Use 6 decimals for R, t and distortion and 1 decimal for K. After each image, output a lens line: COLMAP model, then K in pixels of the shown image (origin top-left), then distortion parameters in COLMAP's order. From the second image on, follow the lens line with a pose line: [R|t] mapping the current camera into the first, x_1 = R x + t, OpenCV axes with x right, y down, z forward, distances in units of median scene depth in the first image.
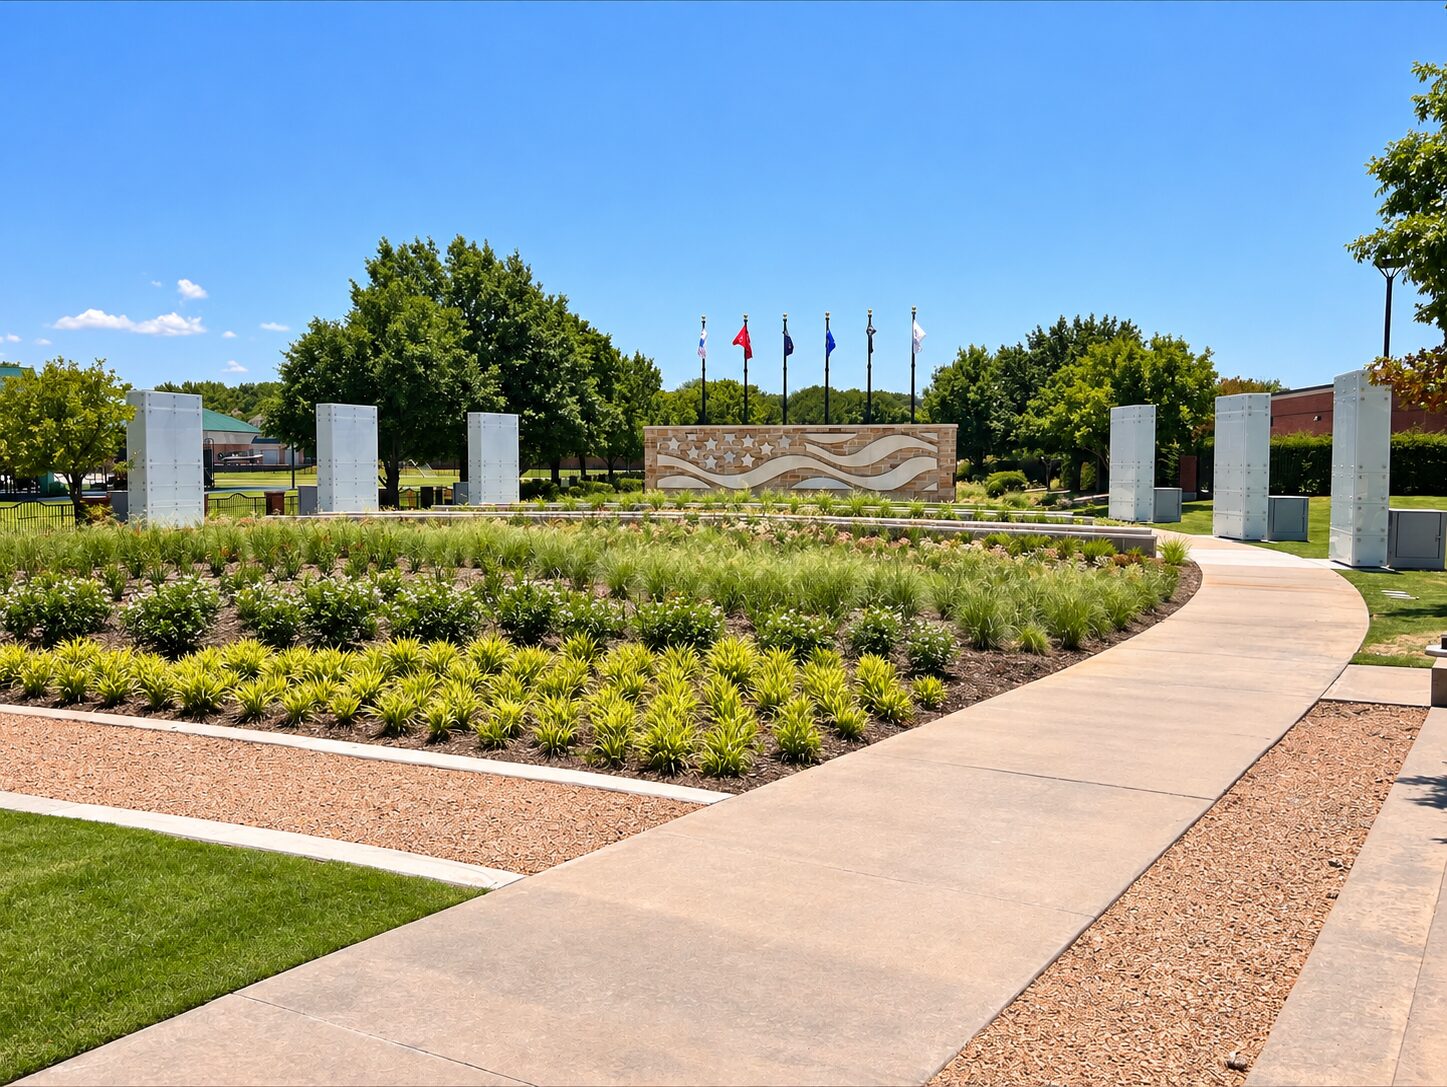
lens RADIAL K [[1331.2, 0, 711.5], [0, 1331.2, 536.4], [0, 0, 1]] dist [0.050200, -0.026494]
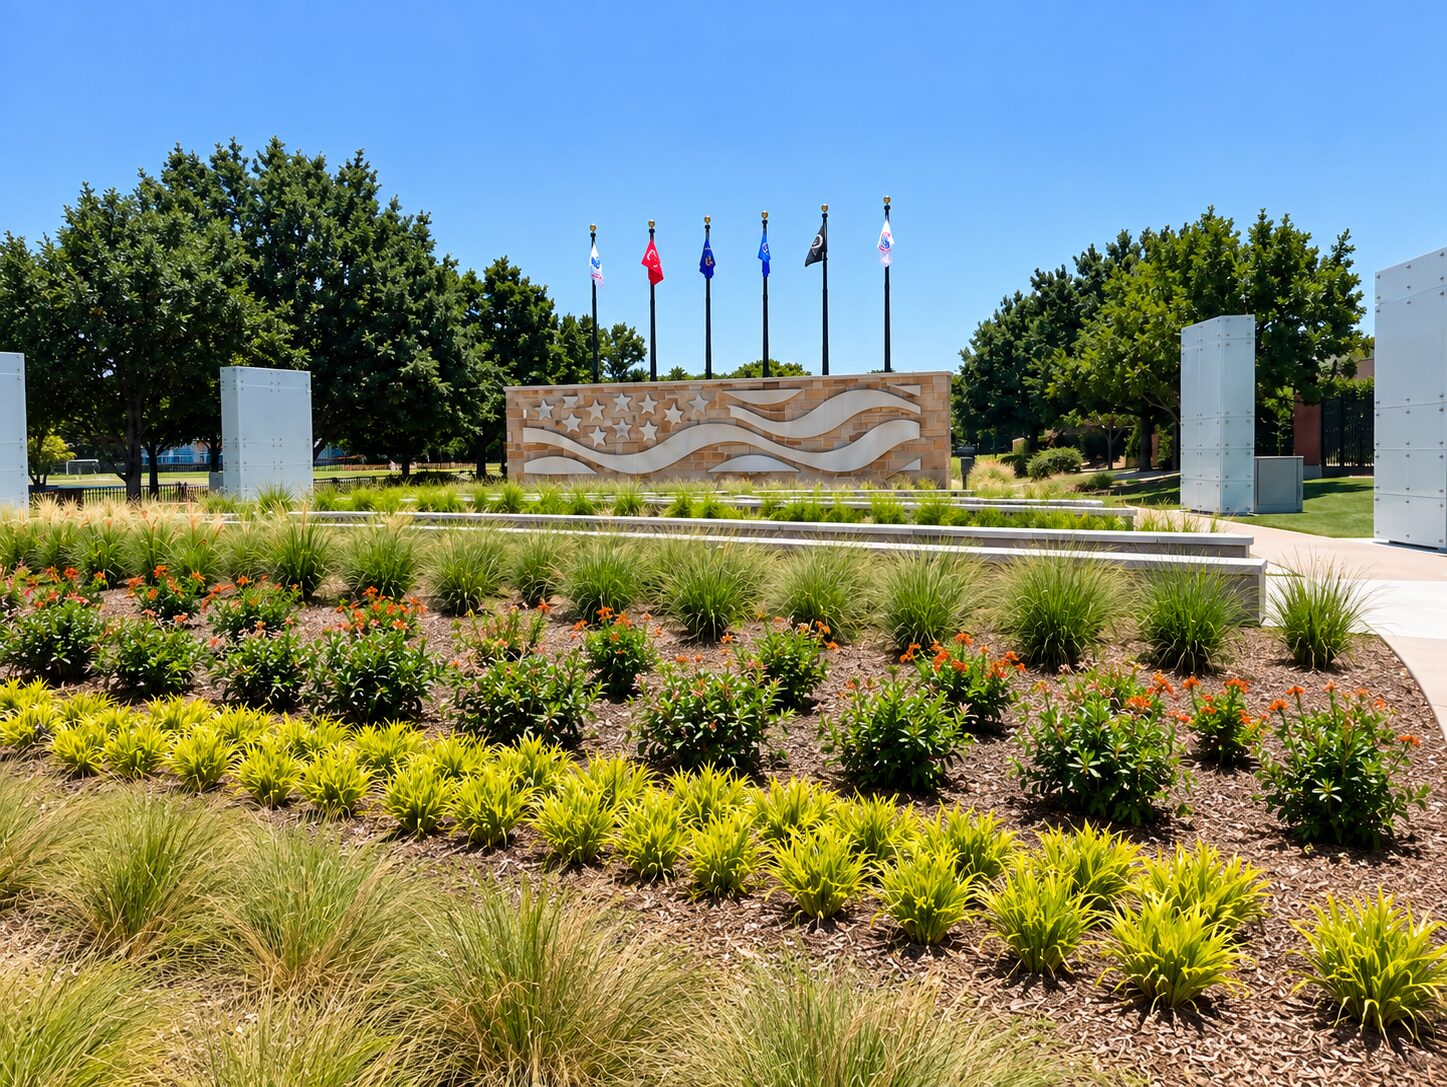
lens RADIAL K [[1331.2, 0, 715.0], [0, 1331.2, 580.7], [0, 0, 1]] dist [0.050200, -0.026494]
pose [[0.997822, -0.014244, -0.064408, 0.105625], [0.016599, 0.999207, 0.036182, -0.005245], [0.063841, -0.037172, 0.997268, 0.316565]]
